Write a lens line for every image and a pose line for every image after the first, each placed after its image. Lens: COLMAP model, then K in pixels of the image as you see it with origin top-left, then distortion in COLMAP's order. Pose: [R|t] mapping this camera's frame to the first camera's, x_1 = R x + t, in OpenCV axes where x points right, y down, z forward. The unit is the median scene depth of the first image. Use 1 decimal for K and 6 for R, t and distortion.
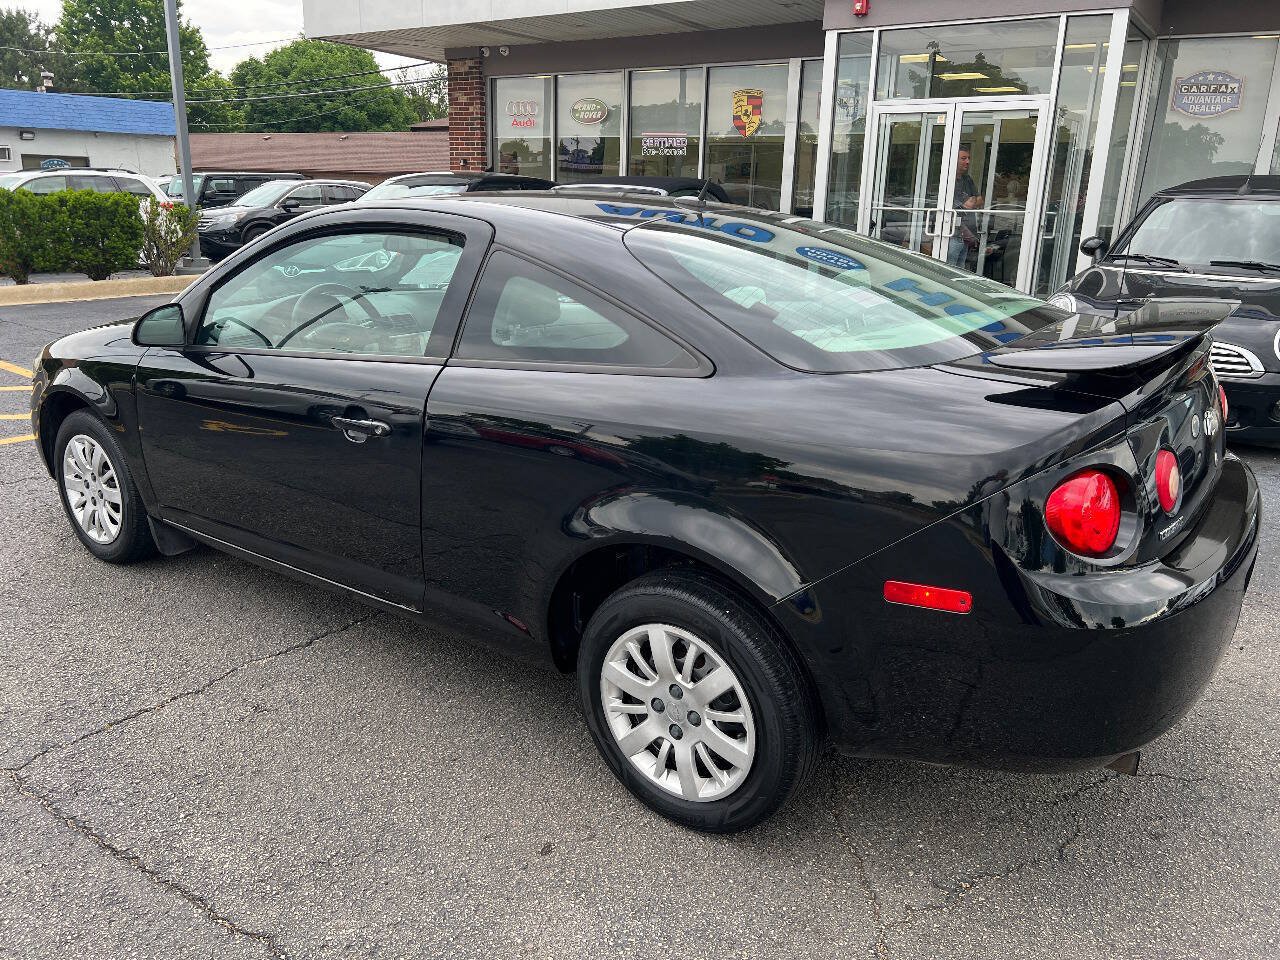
lens RADIAL K [[962.3, 0, 641.4], [0, 962.3, 471.5], [0, 0, 1]] dist [0.053322, -0.059513]
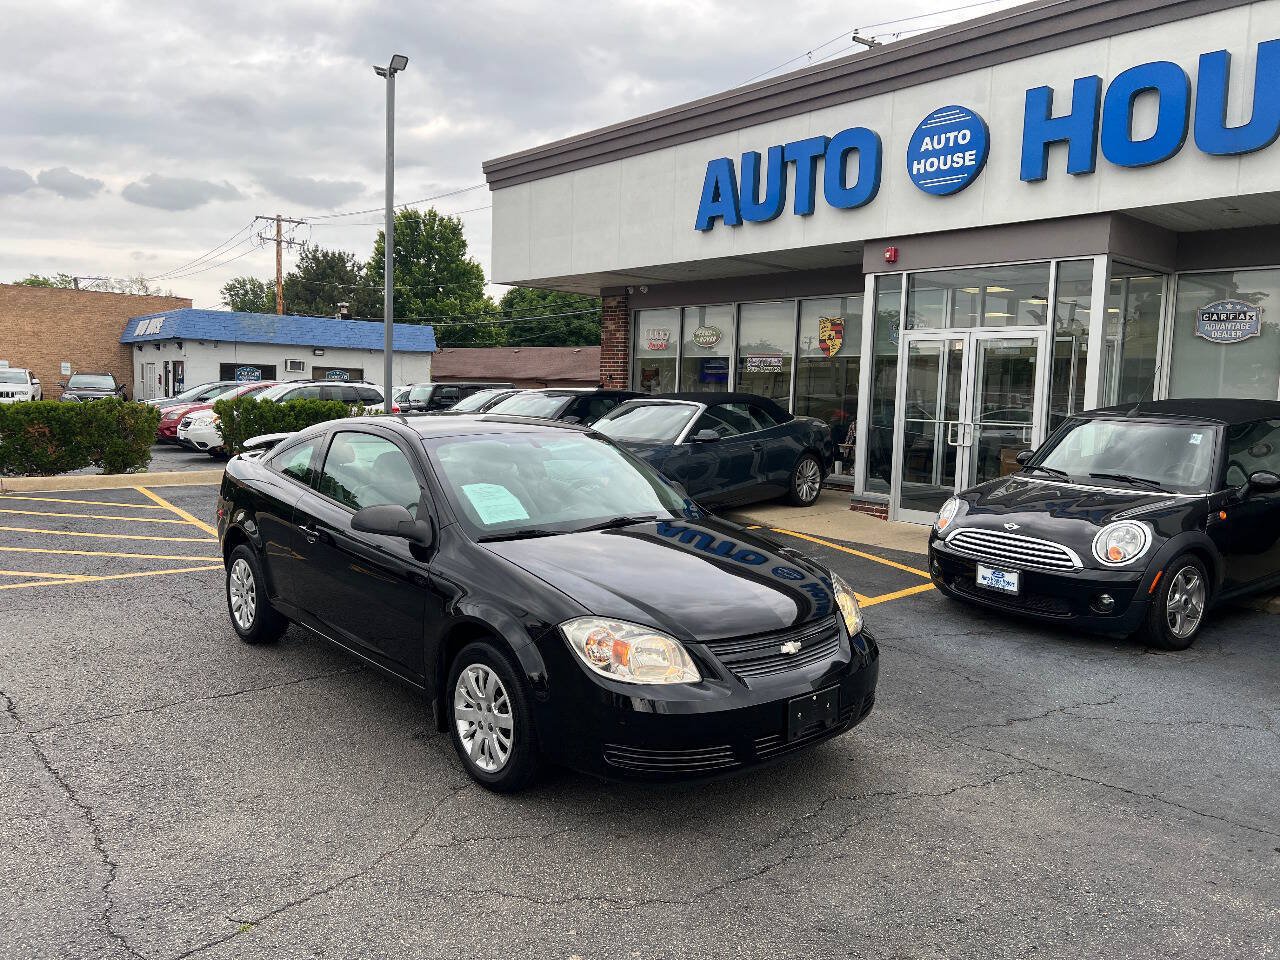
lens RADIAL K [[962.3, 0, 631.3], [0, 962.3, 469.3], [0, 0, 1]] dist [0.053322, -0.059513]
pose [[0.966422, 0.025793, -0.255661, 0.228778], [-0.076875, 0.978402, -0.191885, 0.025316], [0.245190, 0.205096, 0.947532, -0.137462]]
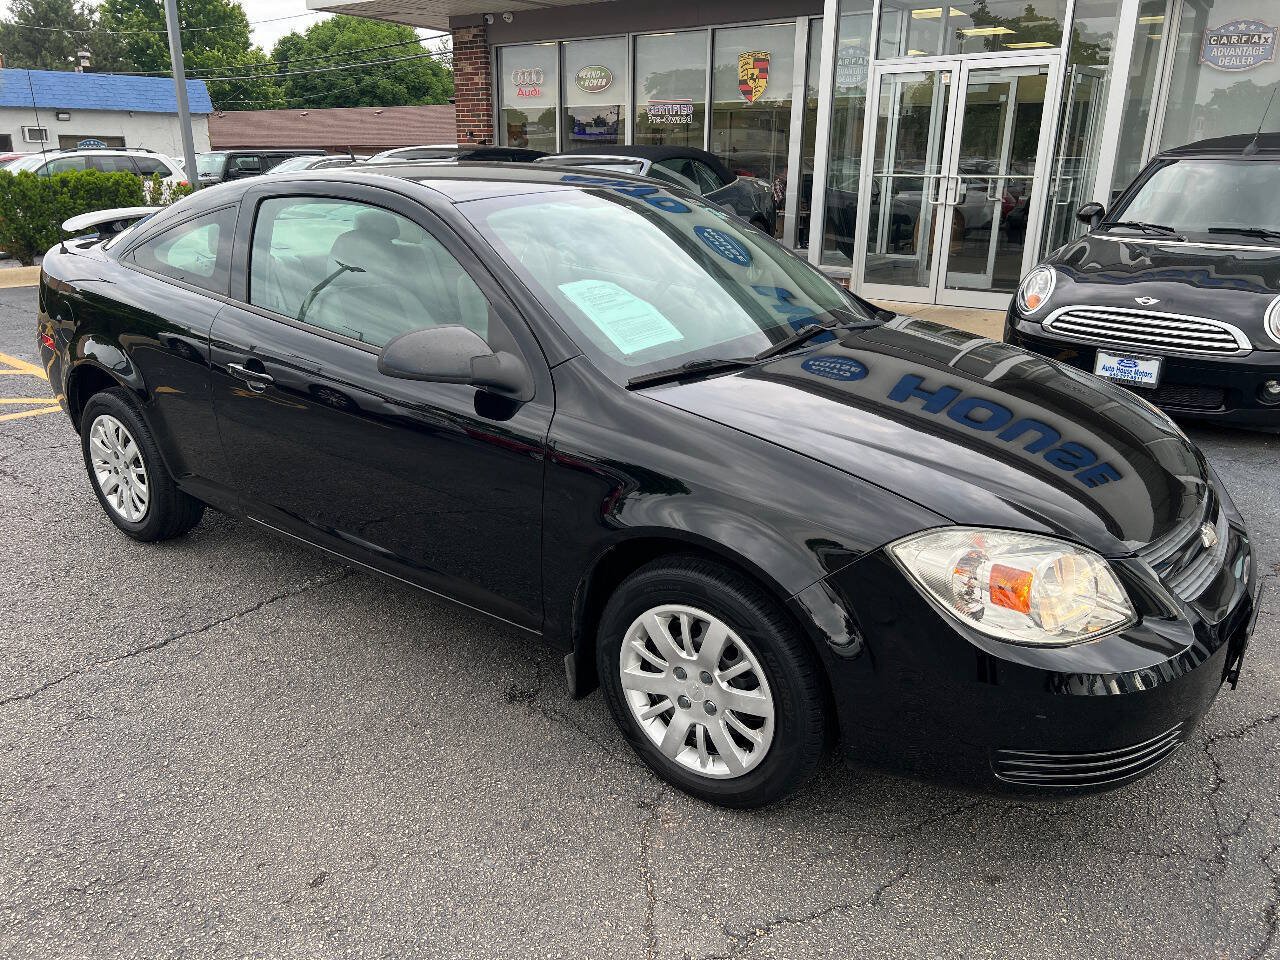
lens RADIAL K [[962.3, 0, 632.9], [0, 962.3, 489.4], [0, 0, 1]] dist [0.053322, -0.059513]
pose [[0.998262, 0.002322, -0.058890, 0.061661], [0.000288, 0.999019, 0.044281, -0.006618], [0.058935, -0.044221, 0.997282, 0.024338]]
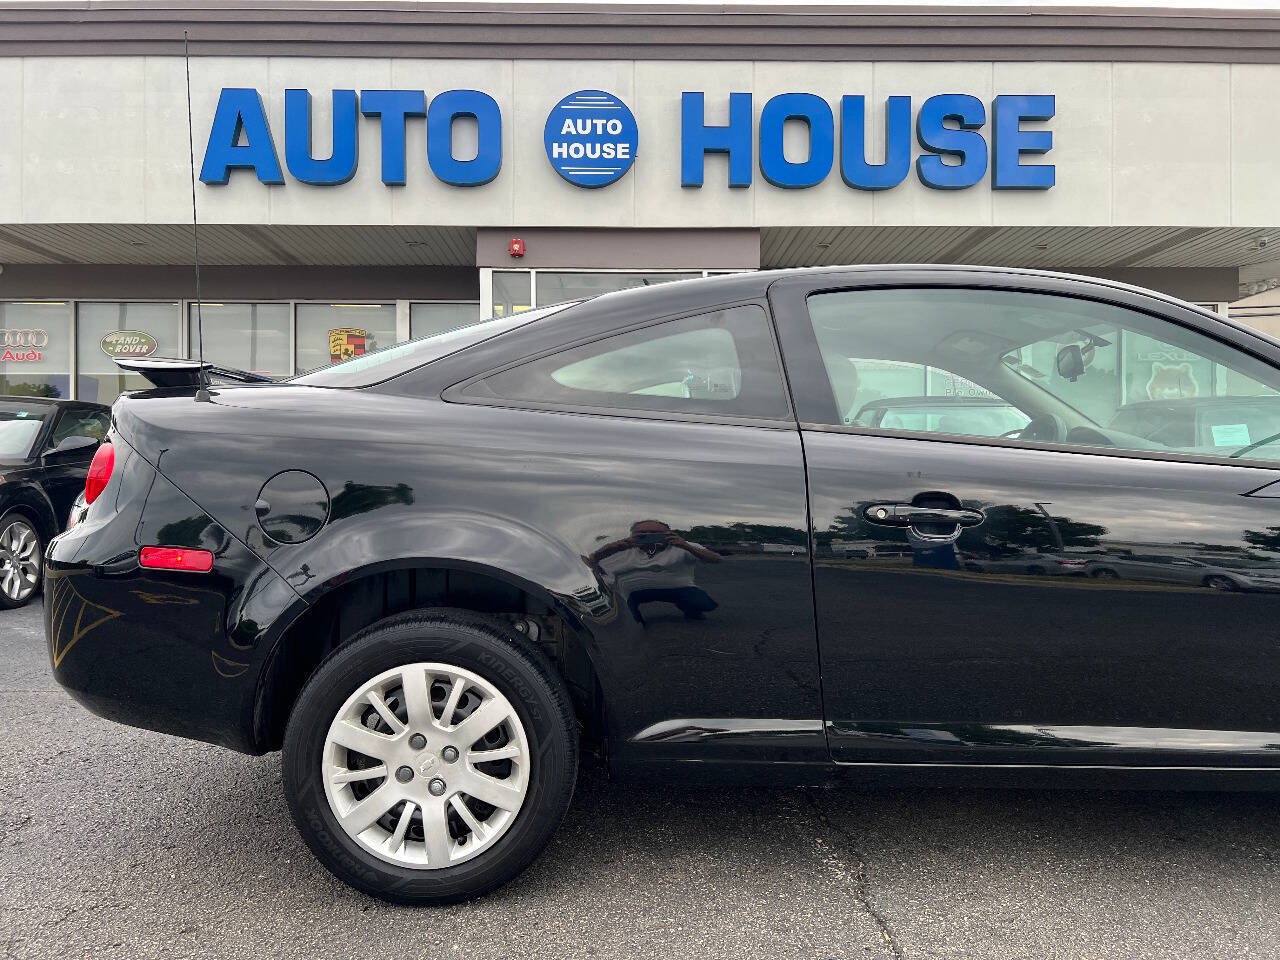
lens RADIAL K [[962.3, 0, 634.6], [0, 962.3, 489.0], [0, 0, 1]] dist [0.053322, -0.059513]
pose [[0.816318, -0.027482, 0.576948, -0.262676], [0.180451, 0.961005, -0.209542, -0.002959], [-0.548691, 0.275163, 0.789445, 0.204659]]
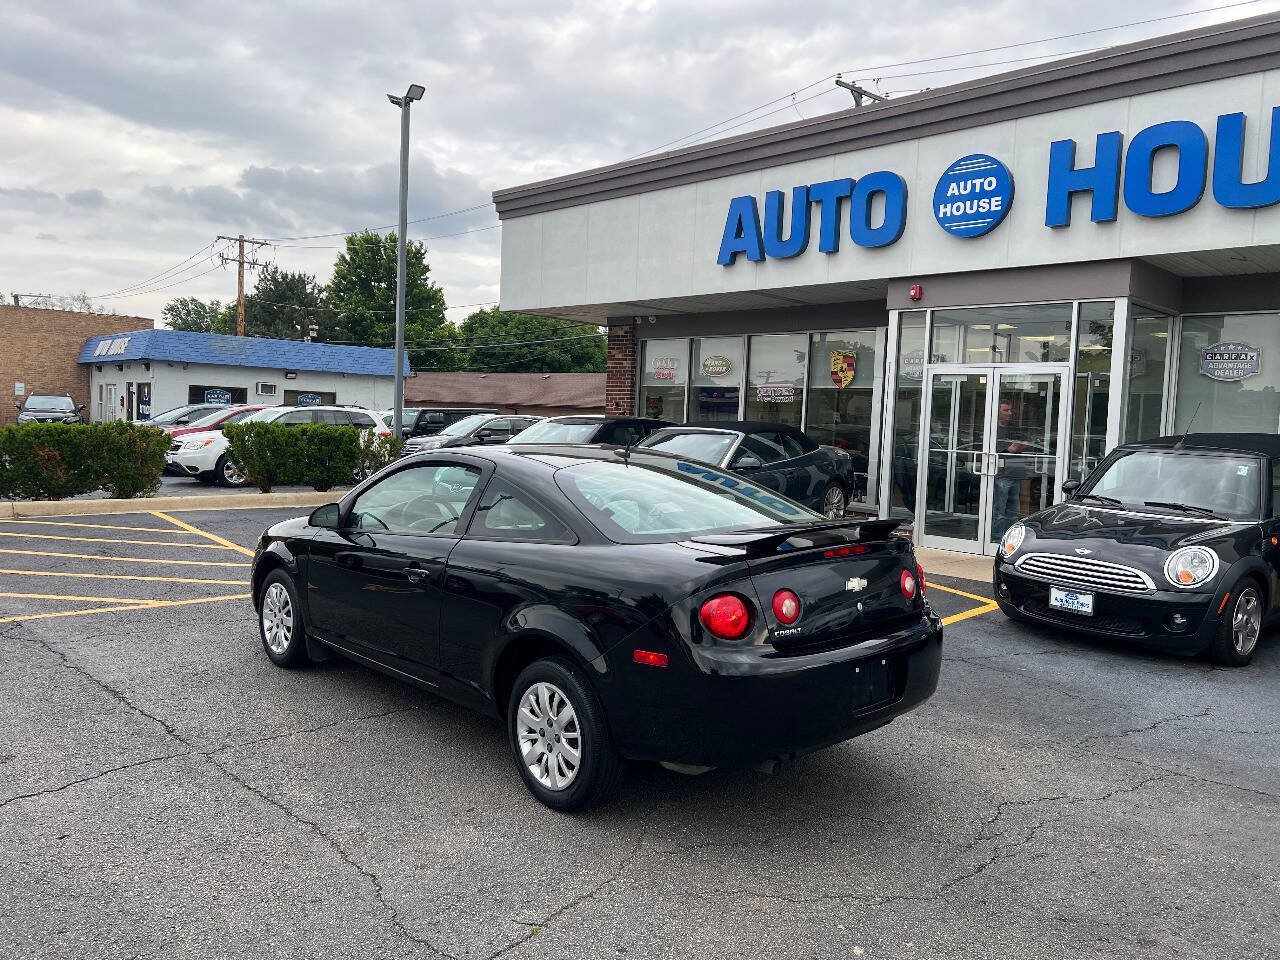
lens RADIAL K [[962.3, 0, 648.7], [0, 962.3, 468.5], [0, 0, 1]] dist [0.053322, -0.059513]
pose [[0.982121, 0.025151, -0.186564, 0.128062], [-0.067596, 0.972058, -0.224798, 0.038578], [0.175697, 0.233390, 0.956378, -0.185563]]
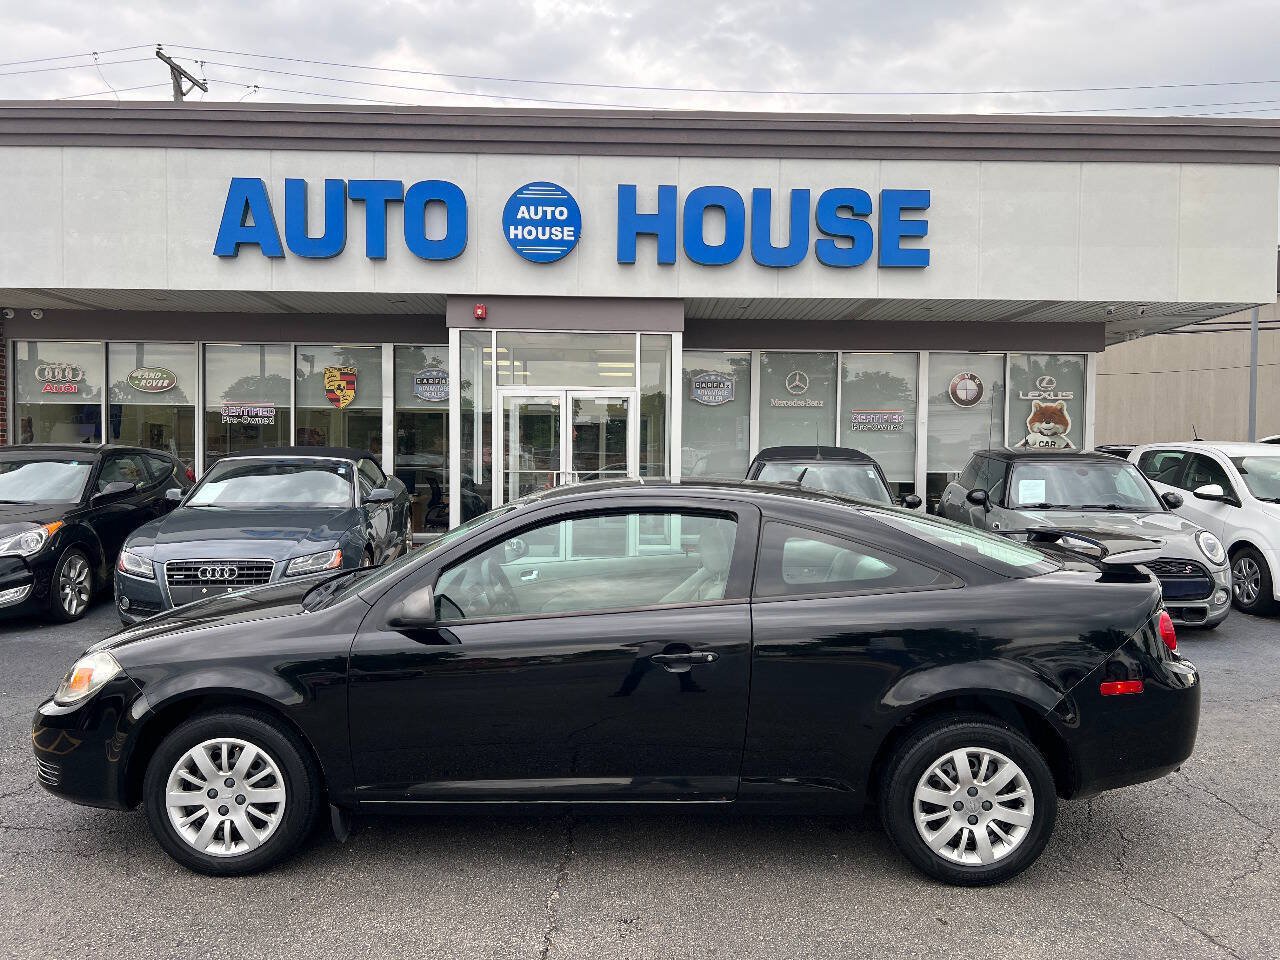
lens RADIAL K [[962.3, 0, 646.5], [0, 962.3, 487.0], [0, 0, 1]] dist [0.053322, -0.059513]
pose [[0.815109, -0.034742, 0.578265, -0.308249], [0.170510, 0.968370, -0.182167, -0.012493], [-0.553646, 0.247086, 0.795251, -0.018128]]
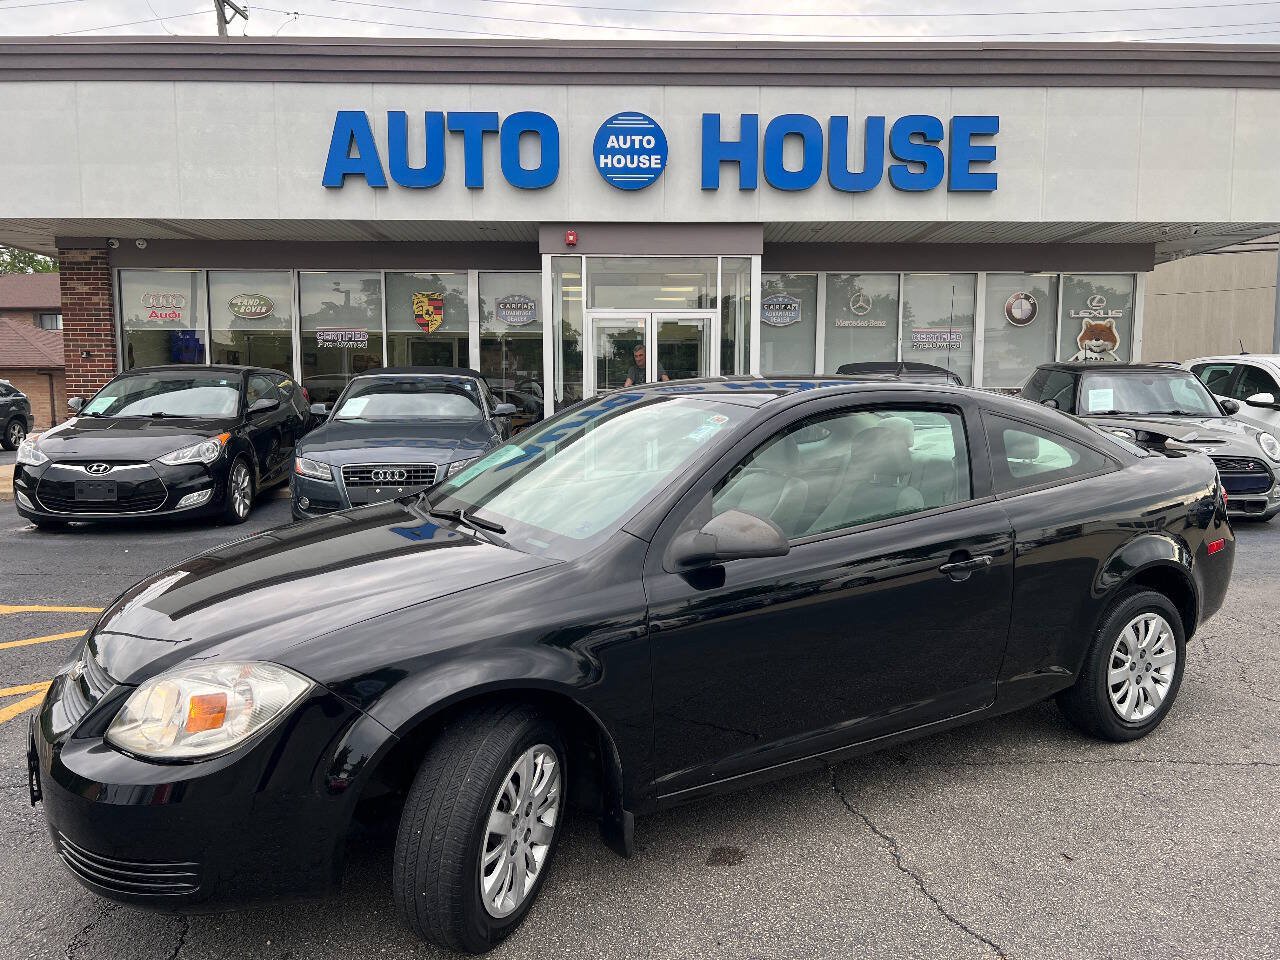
lens RADIAL K [[962.3, 0, 646.2], [0, 962.3, 482.7], [0, 0, 1]] dist [0.053322, -0.059513]
pose [[0.814611, -0.080658, 0.574372, -0.452068], [0.178905, 0.976939, -0.116545, 0.003672], [-0.551726, 0.197697, 0.810255, -0.025269]]
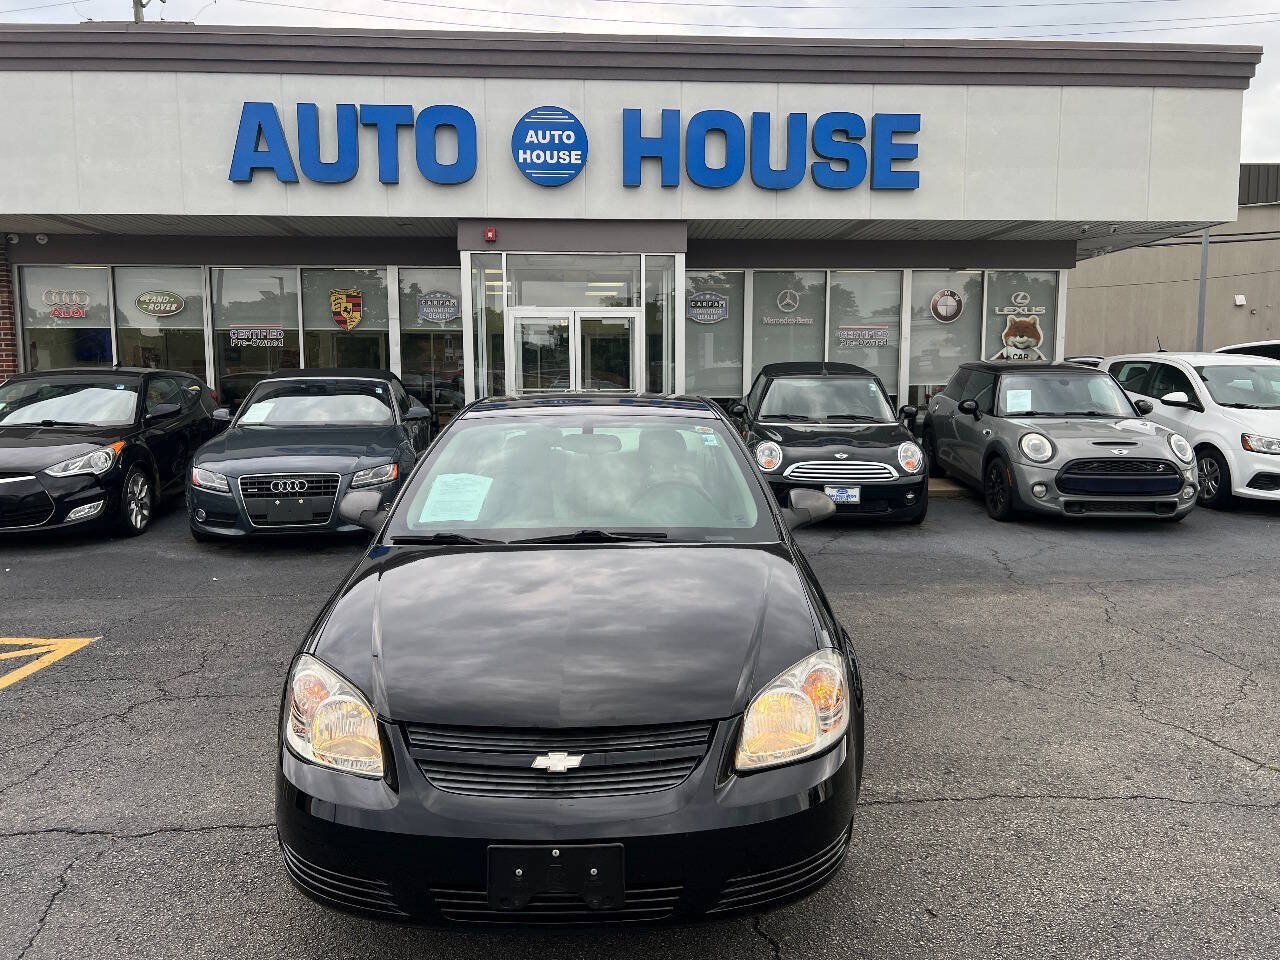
lens RADIAL K [[962.3, 0, 638.7], [0, 962.3, 480.8], [0, 0, 1]] dist [0.053322, -0.059513]
pose [[0.787353, -0.094035, 0.609289, -0.413271], [0.192465, 0.976396, -0.098020, -0.009617], [-0.585690, 0.194444, 0.786867, -0.032351]]
